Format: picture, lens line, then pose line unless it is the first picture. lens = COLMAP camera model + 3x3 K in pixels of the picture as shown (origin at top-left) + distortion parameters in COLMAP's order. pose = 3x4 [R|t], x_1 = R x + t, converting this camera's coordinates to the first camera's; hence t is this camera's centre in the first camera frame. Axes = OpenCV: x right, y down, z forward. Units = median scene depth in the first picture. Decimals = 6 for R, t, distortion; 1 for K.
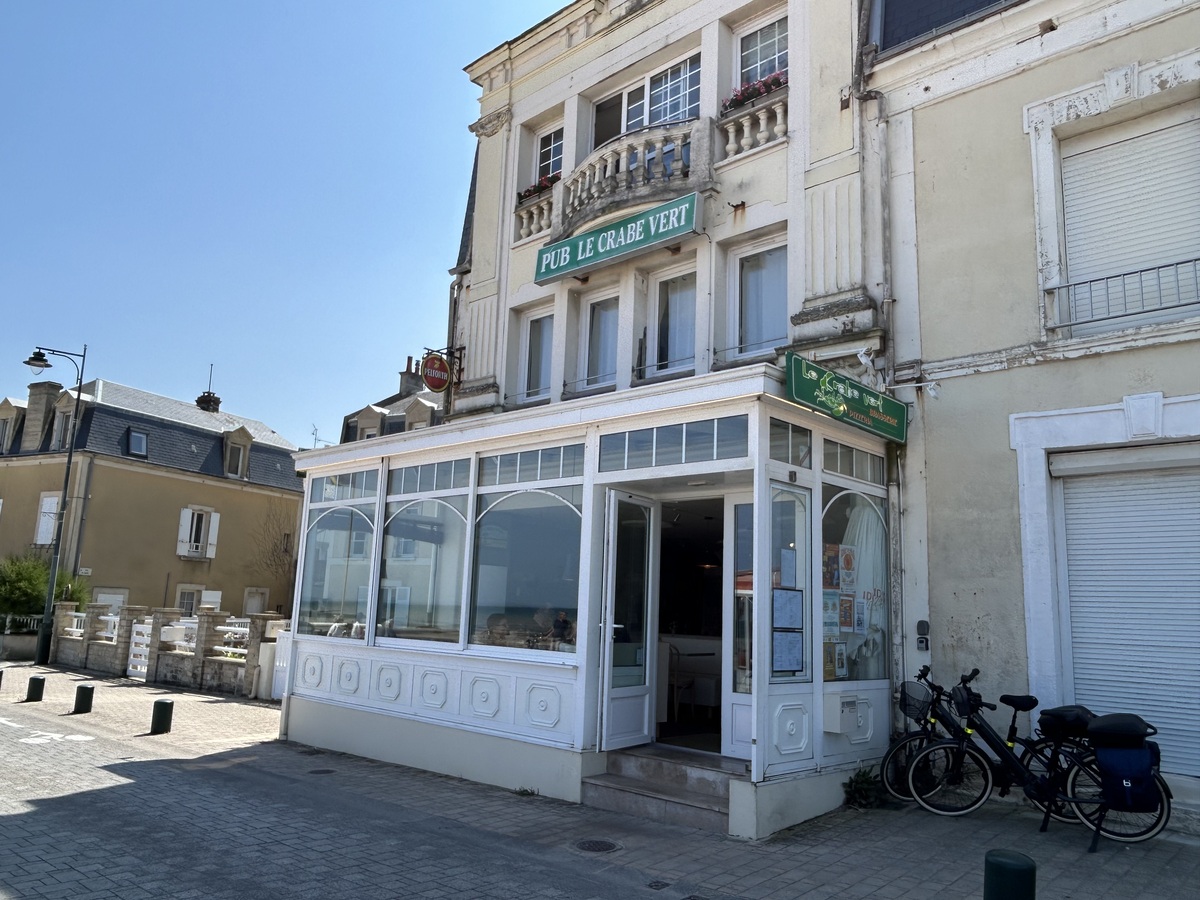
lens RADIAL K [[885.4, 0, 598.7], [0, 885.4, 453.2], [0, 0, 1]] dist [0.005661, -0.006381]
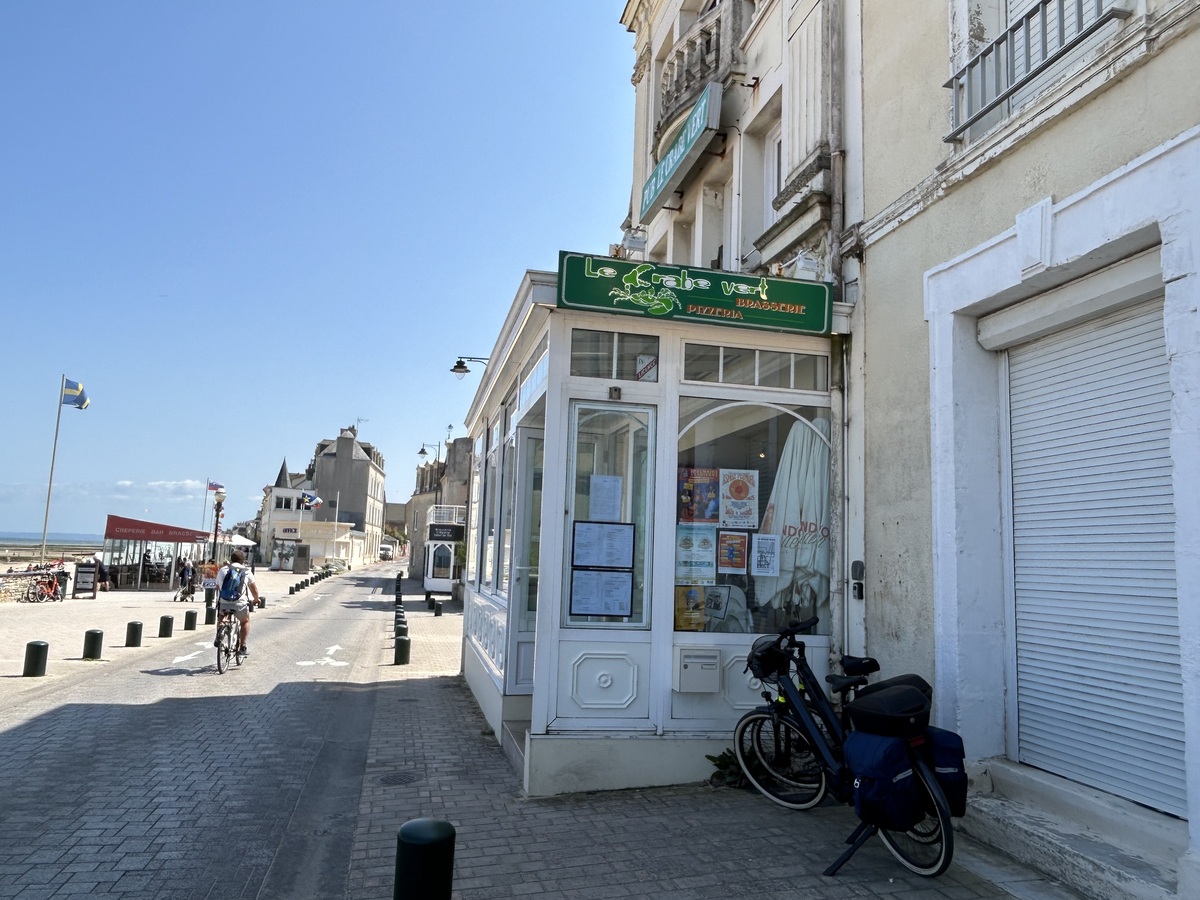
lens RADIAL K [[885.4, 0, 602.2], [0, 885.4, 447.2], [0, 0, 1]] dist [0.005661, -0.006381]
pose [[0.827228, -0.078041, -0.556421, 0.653022], [0.094470, 0.995527, 0.000820, 0.073384], [0.553868, -0.053243, 0.830900, 0.259749]]
